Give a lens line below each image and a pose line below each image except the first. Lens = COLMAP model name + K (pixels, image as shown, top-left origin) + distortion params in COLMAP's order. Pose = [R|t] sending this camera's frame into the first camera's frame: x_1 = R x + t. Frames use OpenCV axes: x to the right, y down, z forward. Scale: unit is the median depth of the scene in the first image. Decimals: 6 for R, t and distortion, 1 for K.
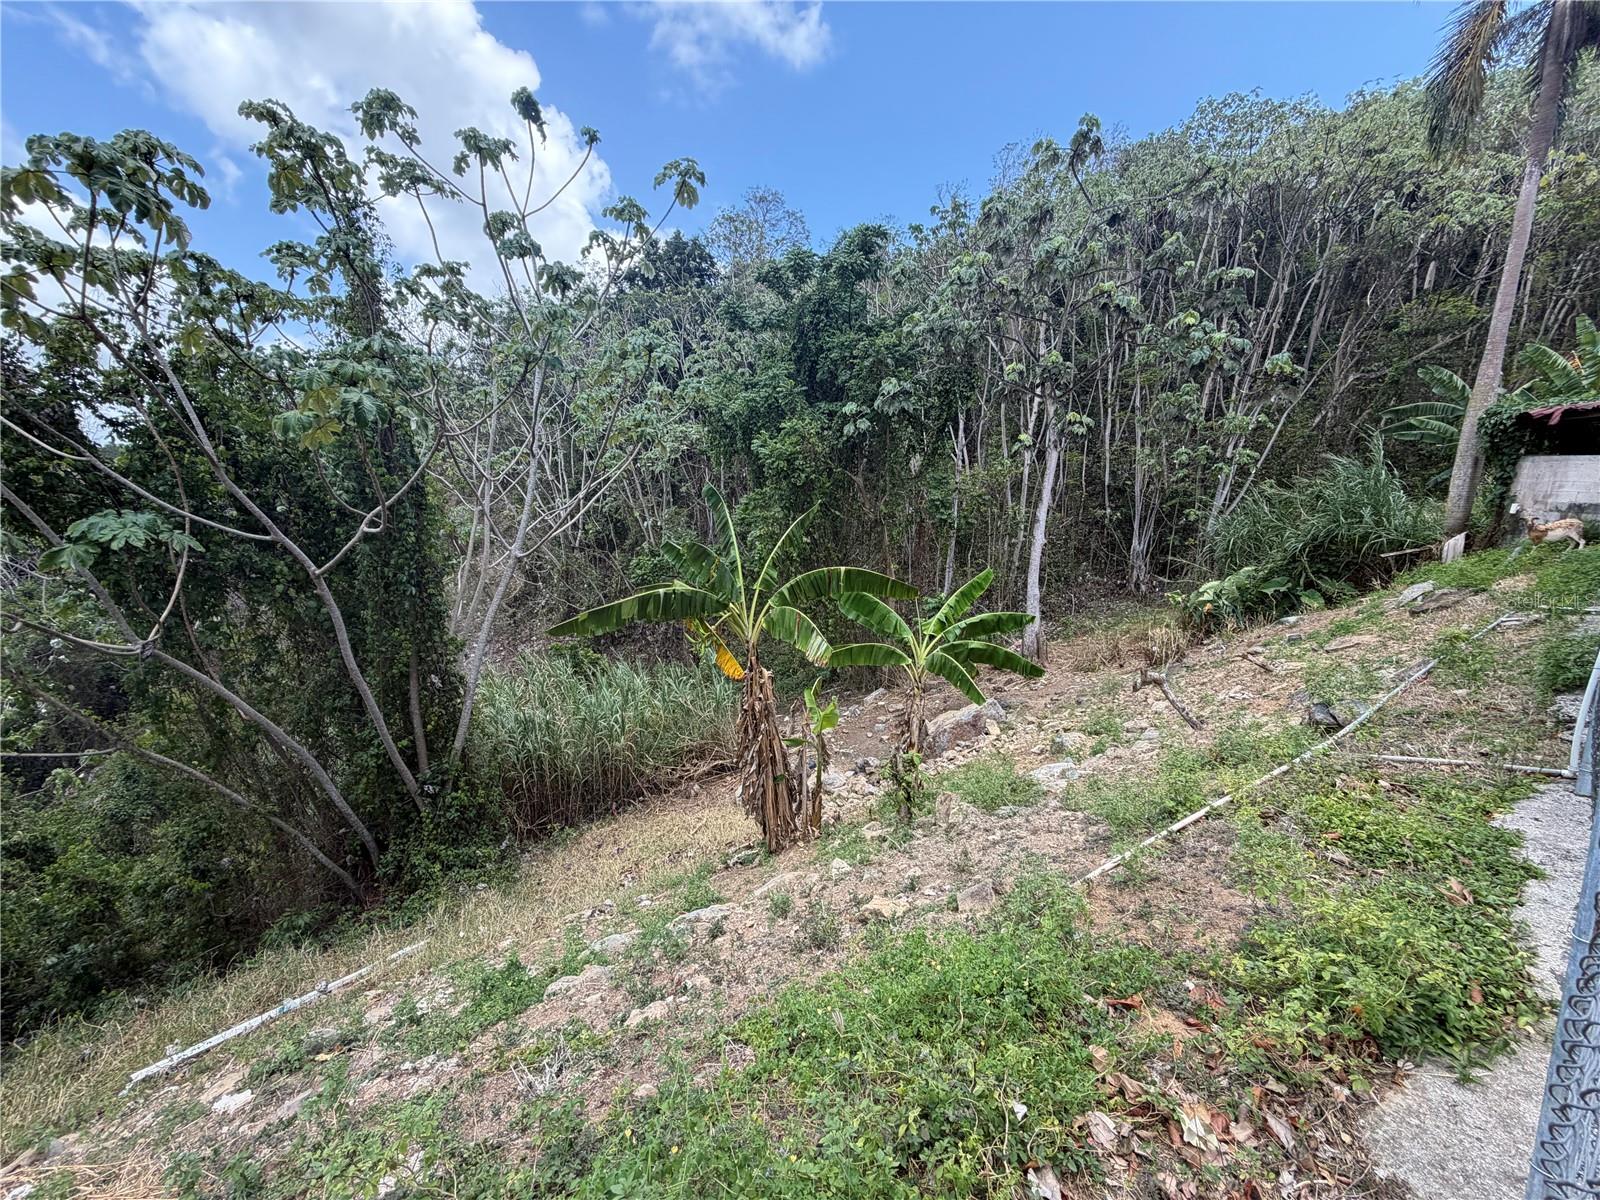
lens RADIAL K [[635.5, 0, 796.1], [0, 635.5, 597.7], [0, 0, 1]] dist [0.000819, -0.000031]
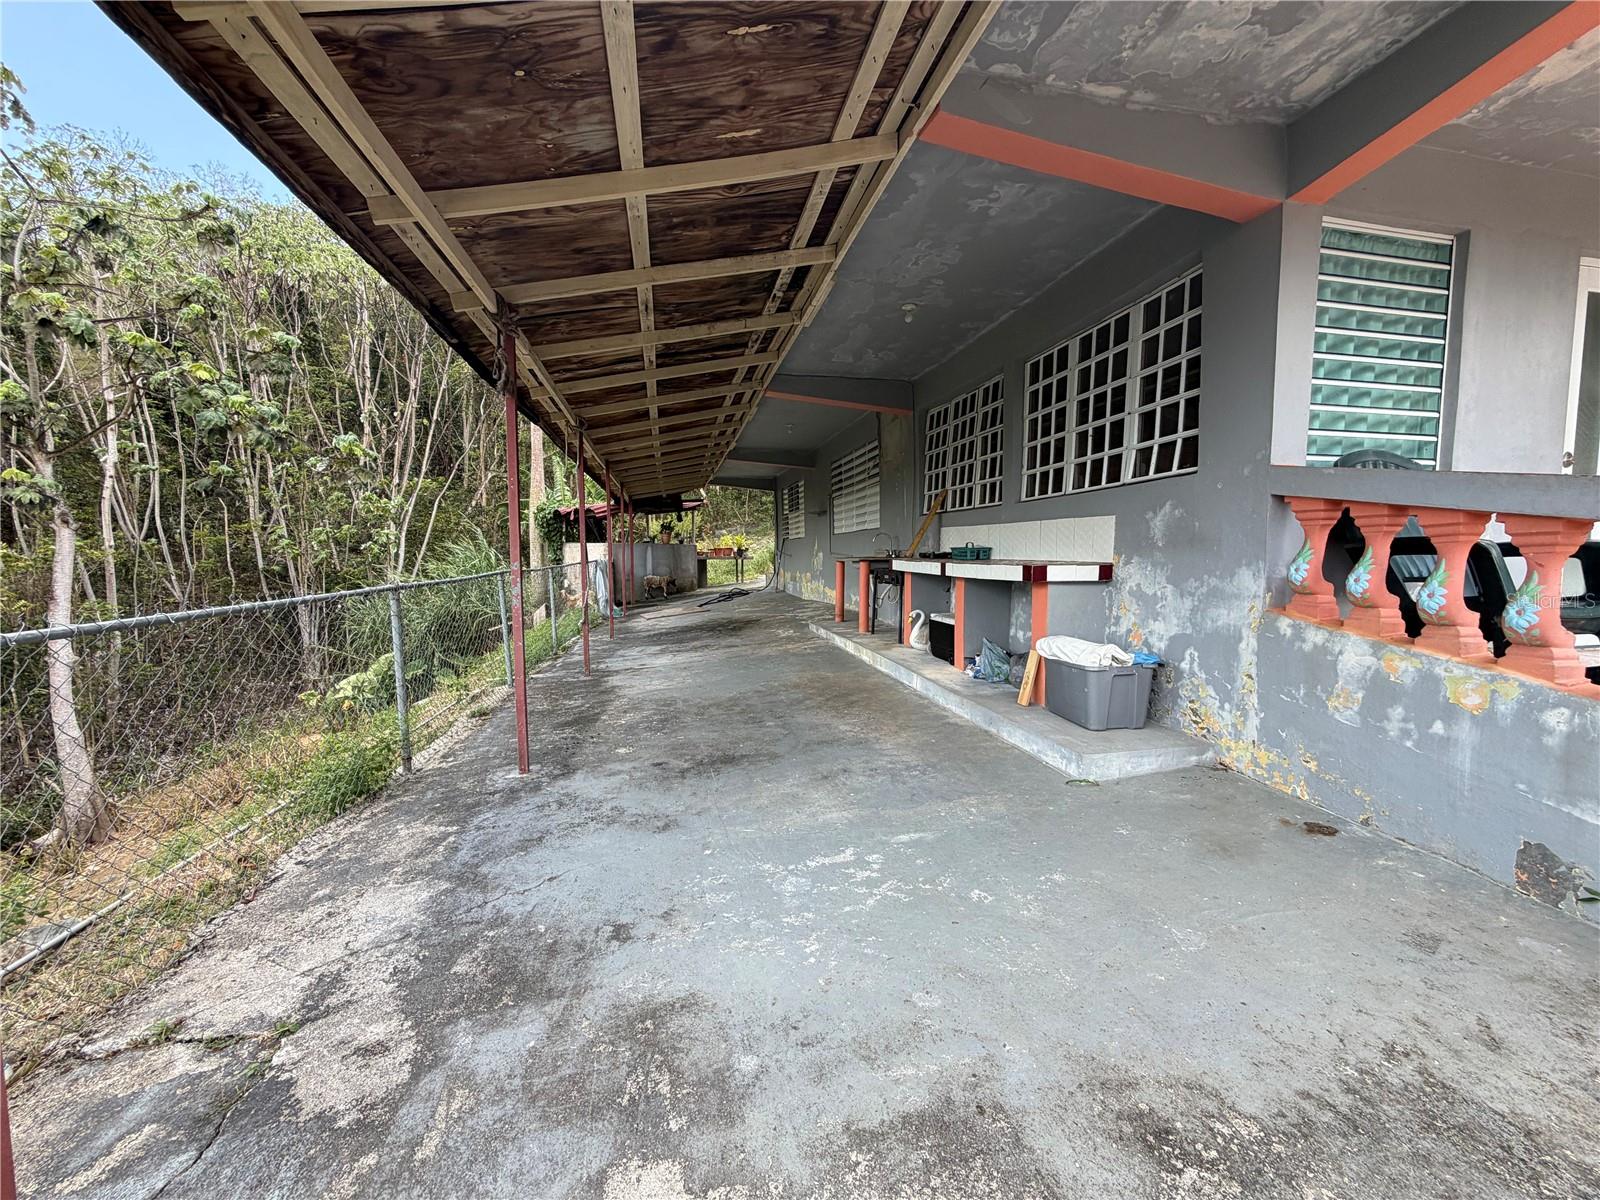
lens RADIAL K [[635.5, 0, 795.6], [0, 635.5, 599.2], [0, 0, 1]] dist [0.000819, -0.000031]
pose [[0.465582, -0.067669, 0.882414, 0.186200], [0.177062, 0.984036, -0.017960, -0.003507], [-0.867111, 0.164604, 0.470131, 0.002937]]
